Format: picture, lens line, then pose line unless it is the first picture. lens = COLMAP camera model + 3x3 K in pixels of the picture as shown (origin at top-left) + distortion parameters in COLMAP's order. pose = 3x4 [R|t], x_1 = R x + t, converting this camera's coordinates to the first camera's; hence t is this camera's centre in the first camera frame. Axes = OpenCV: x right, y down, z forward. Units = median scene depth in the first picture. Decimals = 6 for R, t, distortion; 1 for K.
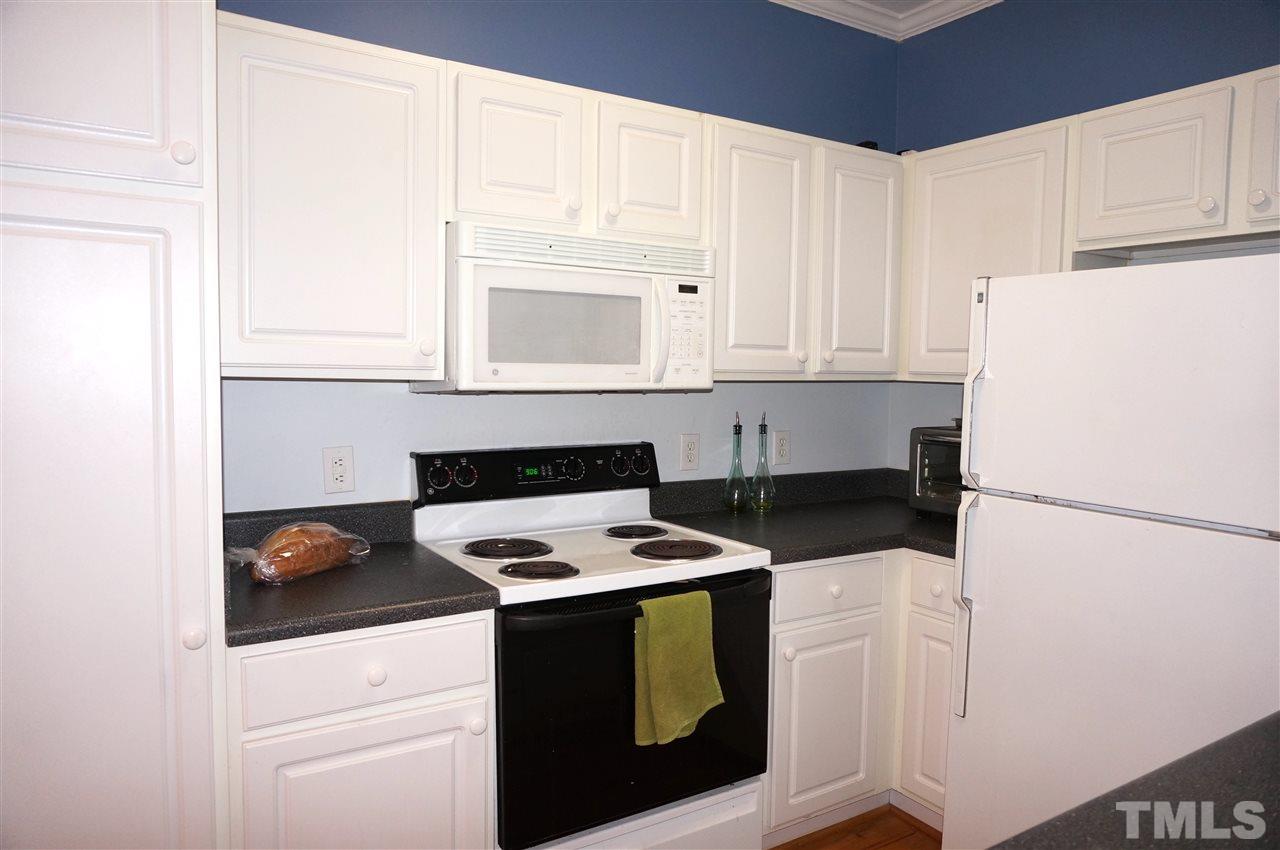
lens RADIAL K [[852.9, 0, 638.9], [0, 852.9, 434.8], [0, 0, 1]] dist [-0.052021, 0.040160]
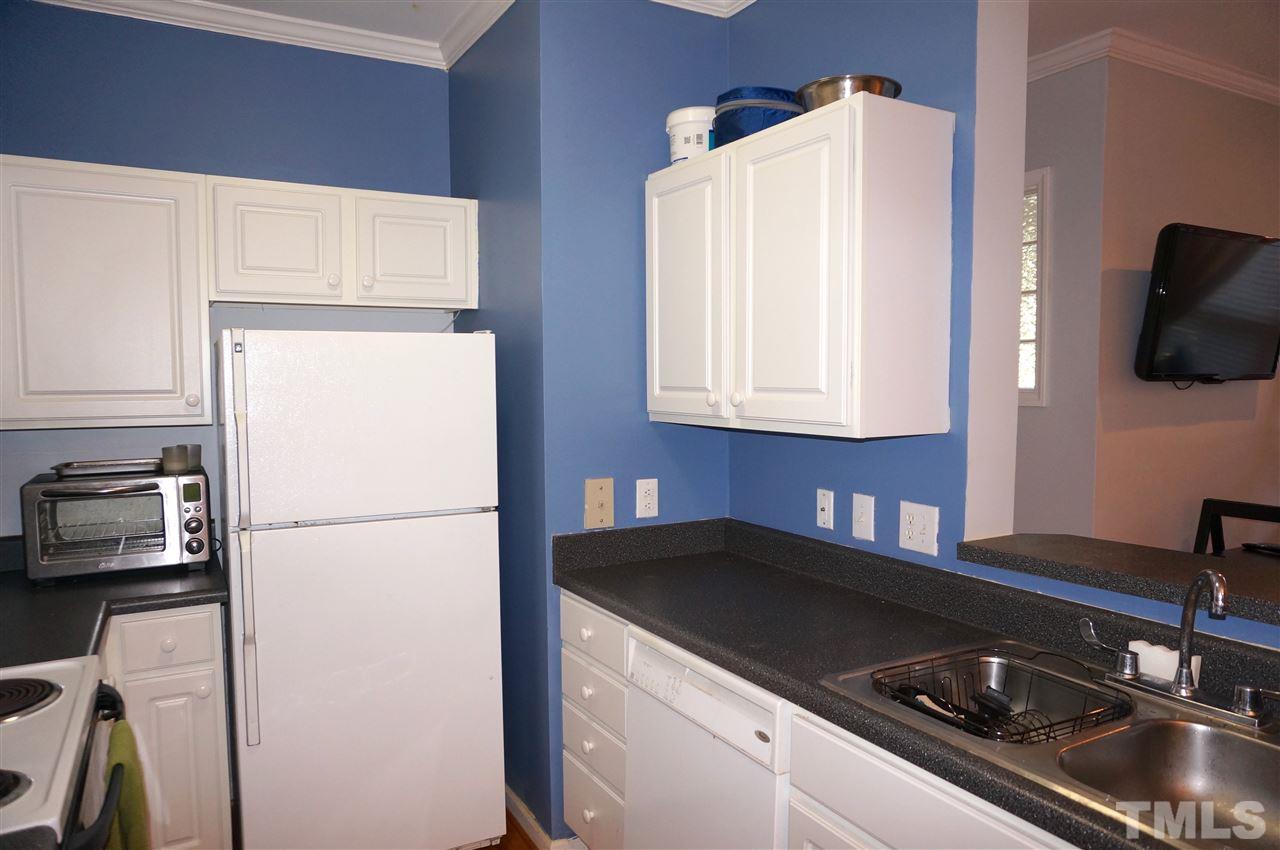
lens RADIAL K [[852.9, 0, 638.9], [0, 852.9, 434.8], [0, 0, 1]] dist [-0.052021, 0.040160]
pose [[0.046611, -0.083571, 0.995411, -0.559594], [0.083905, 0.993300, 0.079464, -0.085076], [-0.995383, 0.079816, 0.053311, 0.405279]]
